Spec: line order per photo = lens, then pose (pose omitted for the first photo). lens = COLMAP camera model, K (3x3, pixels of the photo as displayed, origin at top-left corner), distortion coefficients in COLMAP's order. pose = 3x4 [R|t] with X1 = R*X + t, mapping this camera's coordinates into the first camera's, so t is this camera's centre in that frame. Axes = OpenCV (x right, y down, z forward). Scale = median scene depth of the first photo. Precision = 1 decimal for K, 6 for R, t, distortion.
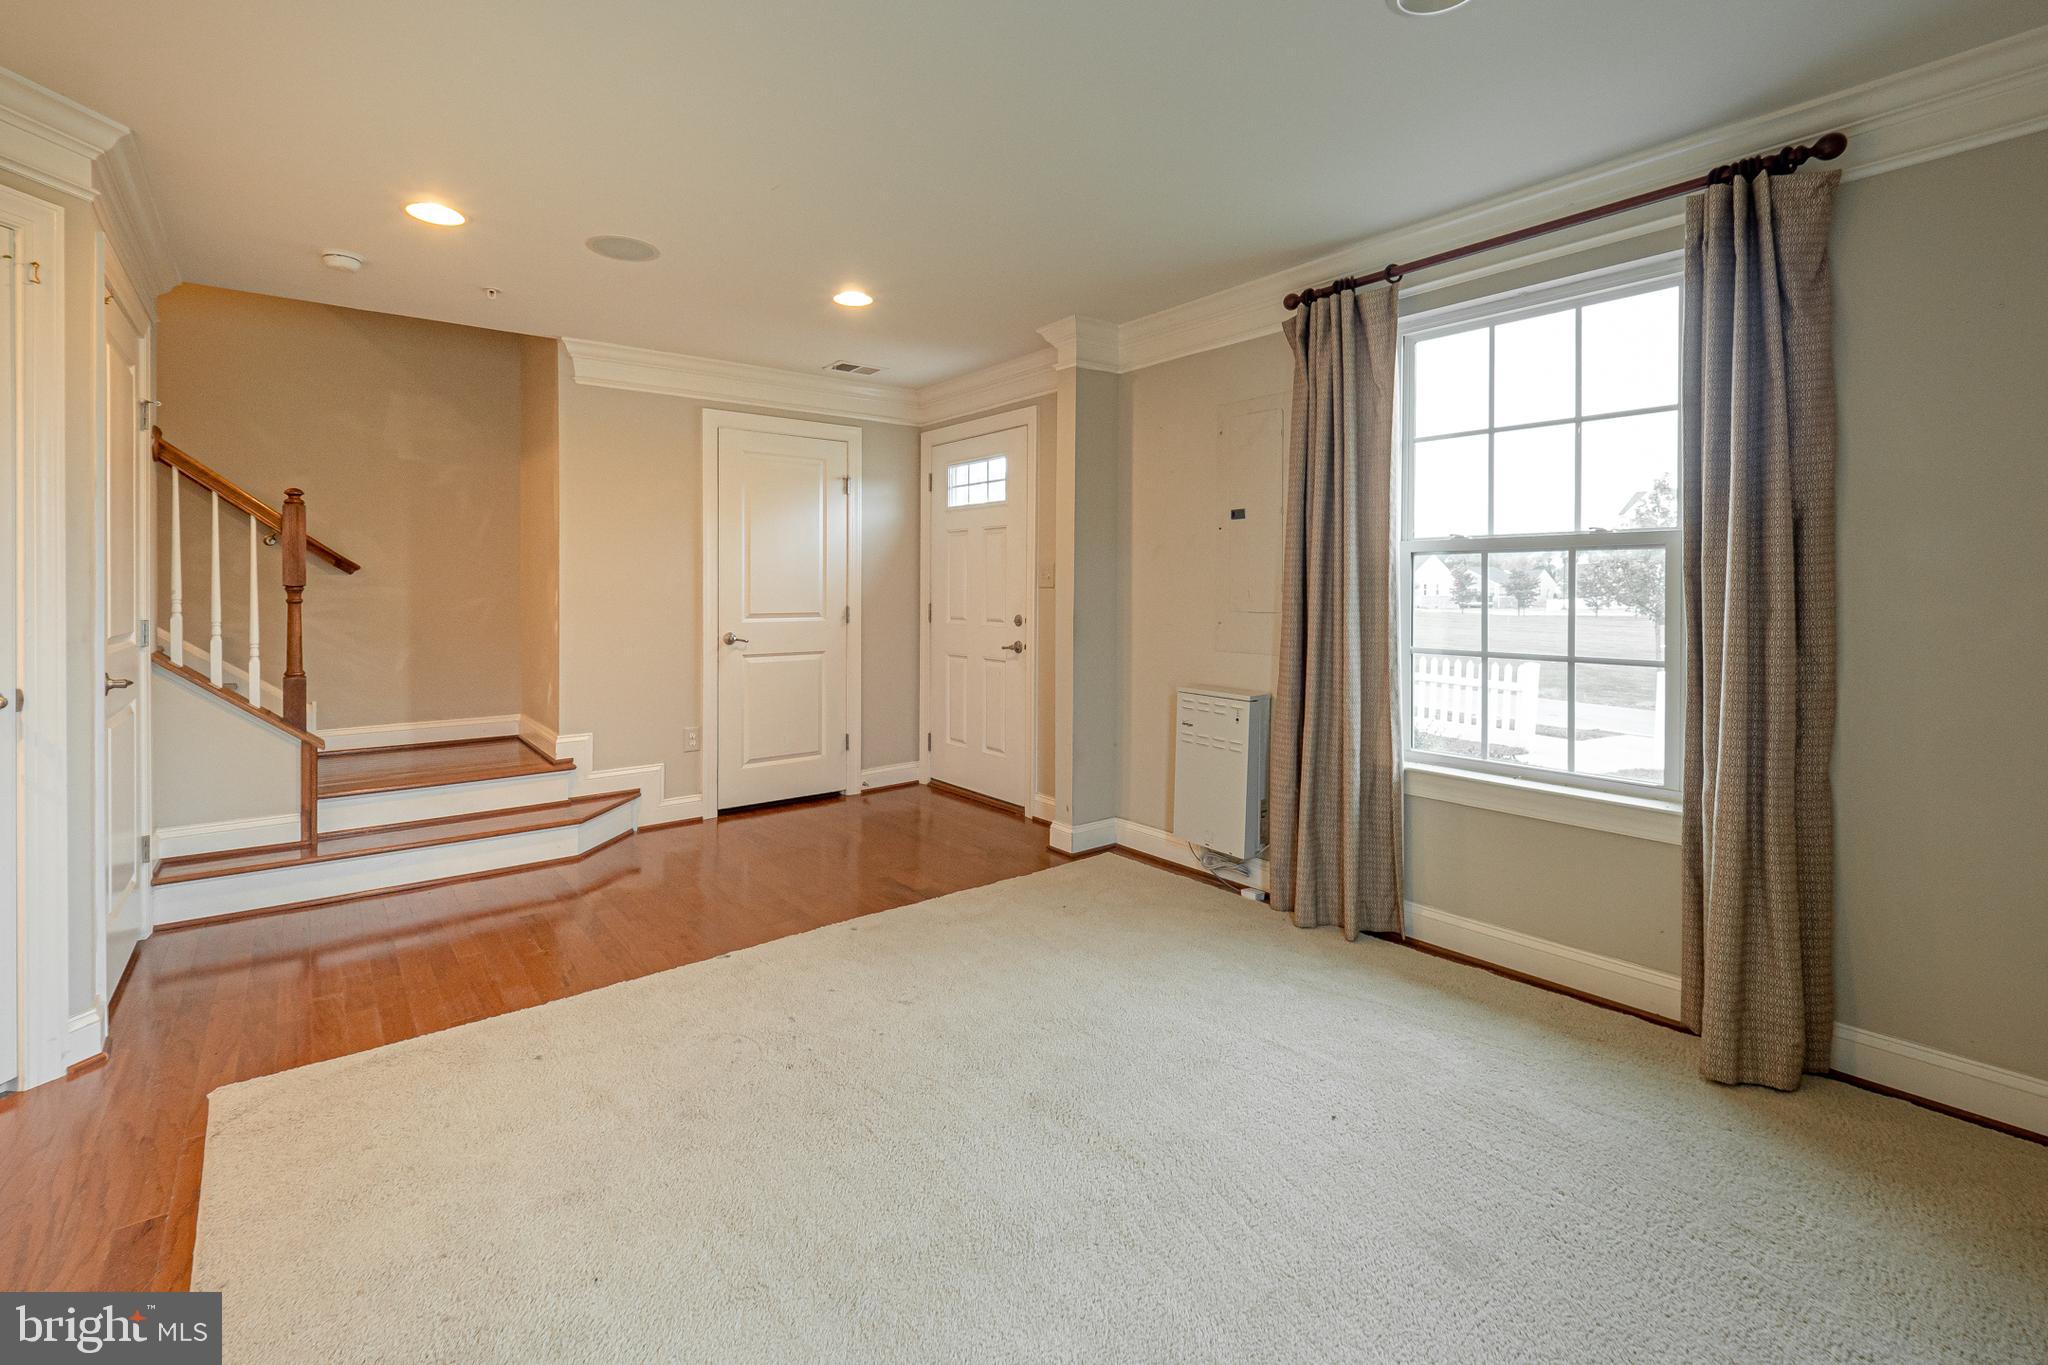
lens RADIAL K [[858.1, 0, 1035.1], [0, 858.1, 603.7], [0, 0, 1]] dist [-0.003313, -0.001927]
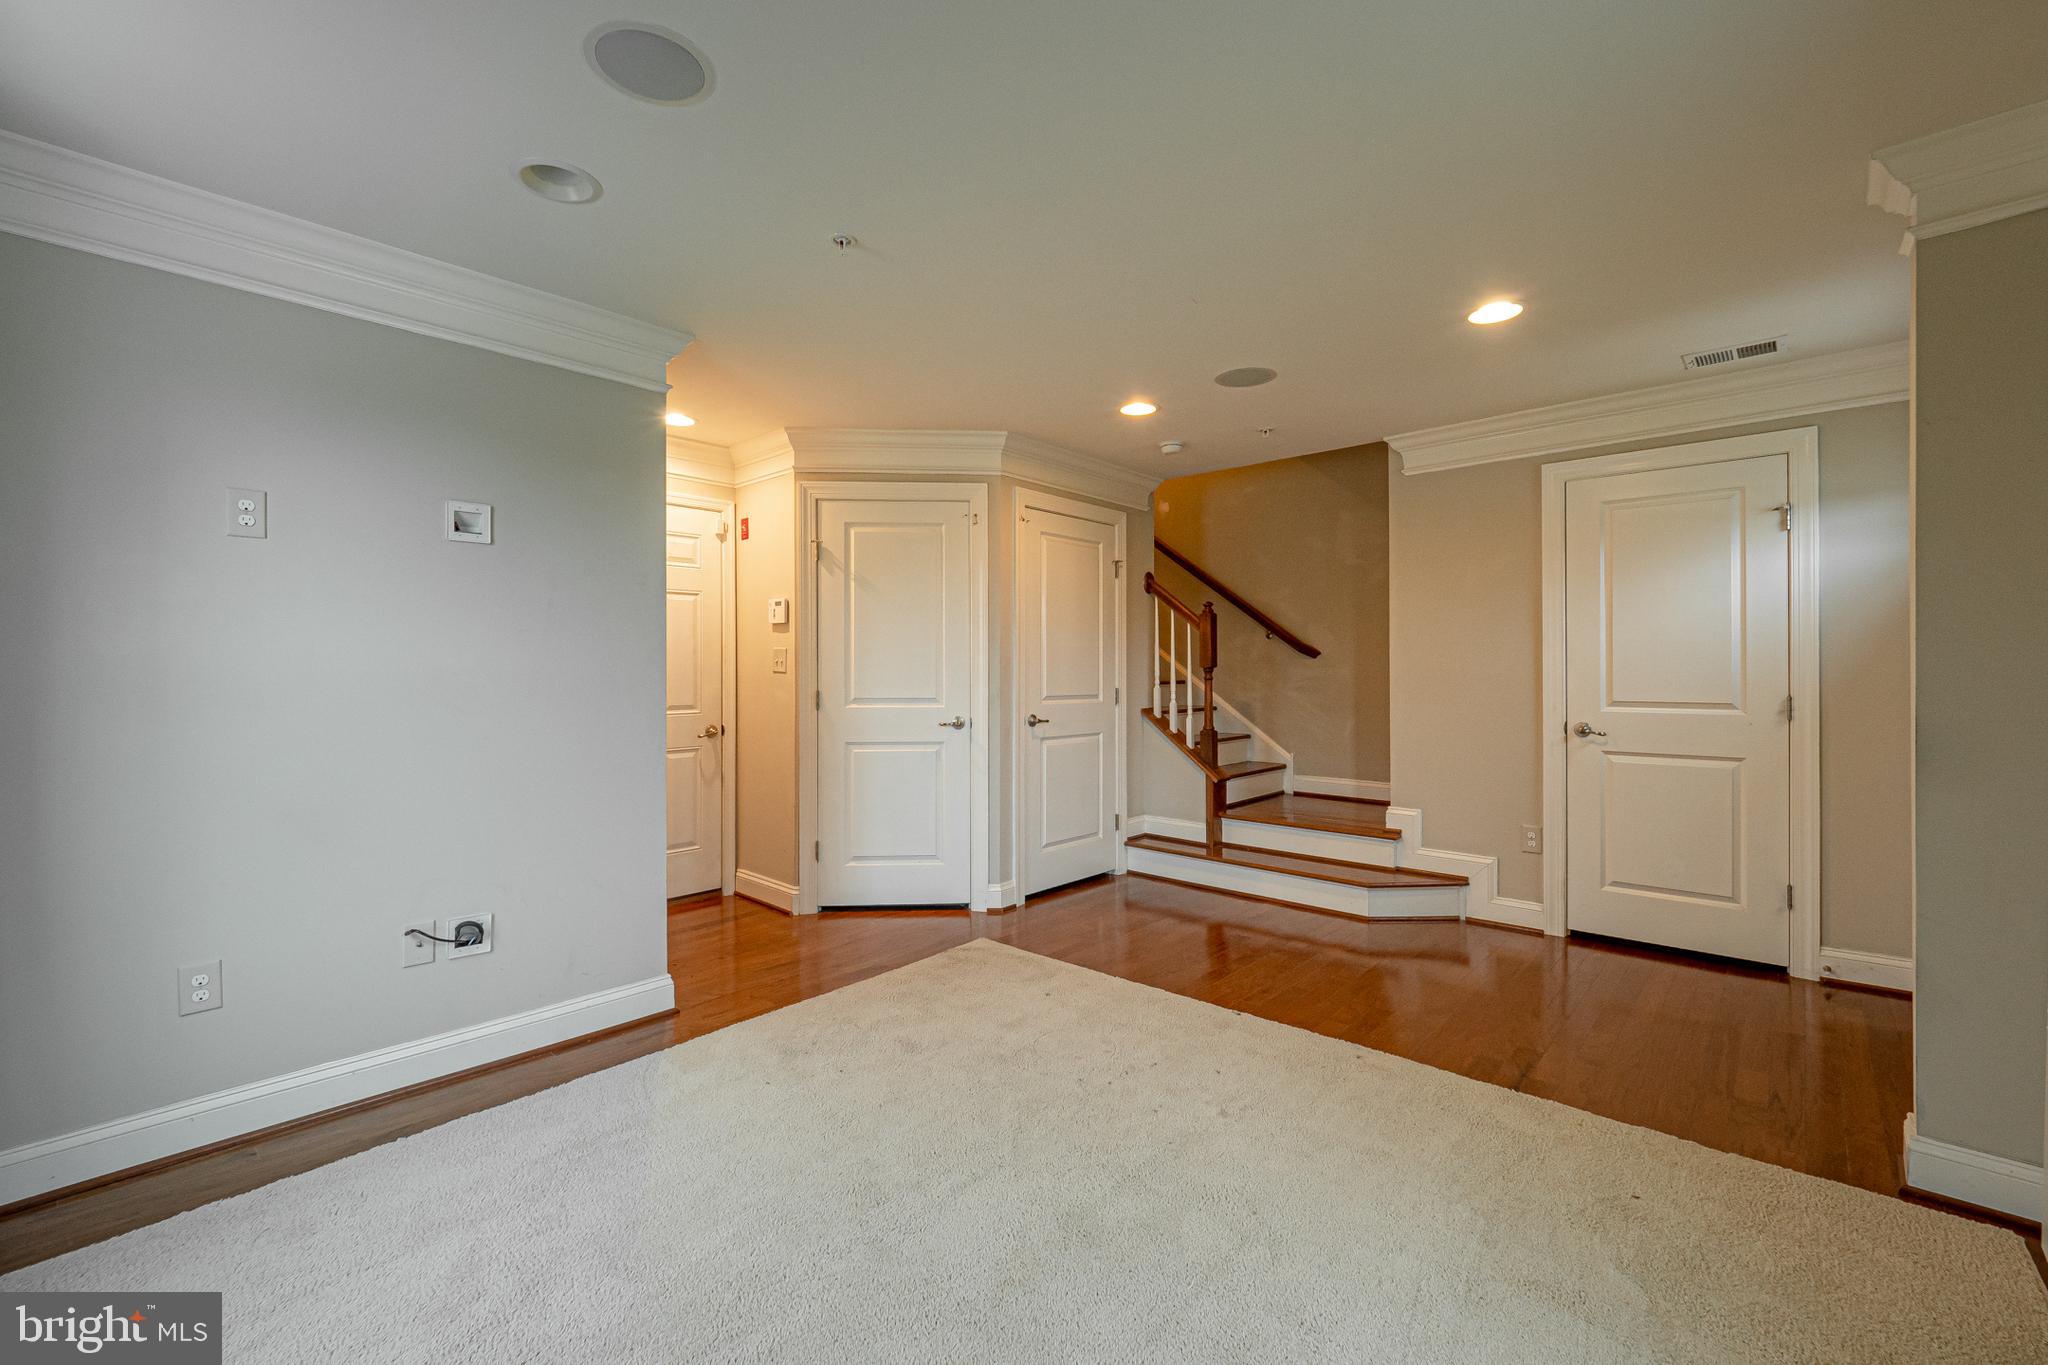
lens RADIAL K [[858.1, 0, 1019.8], [0, 858.1, 661.2], [0, 0, 1]] dist [-0.003313, -0.001927]
pose [[0.165255, -0.008364, -0.986215, 0.425289], [-0.017937, 0.999773, -0.011485, -0.007079], [0.986088, 0.019588, 0.165067, 0.355681]]
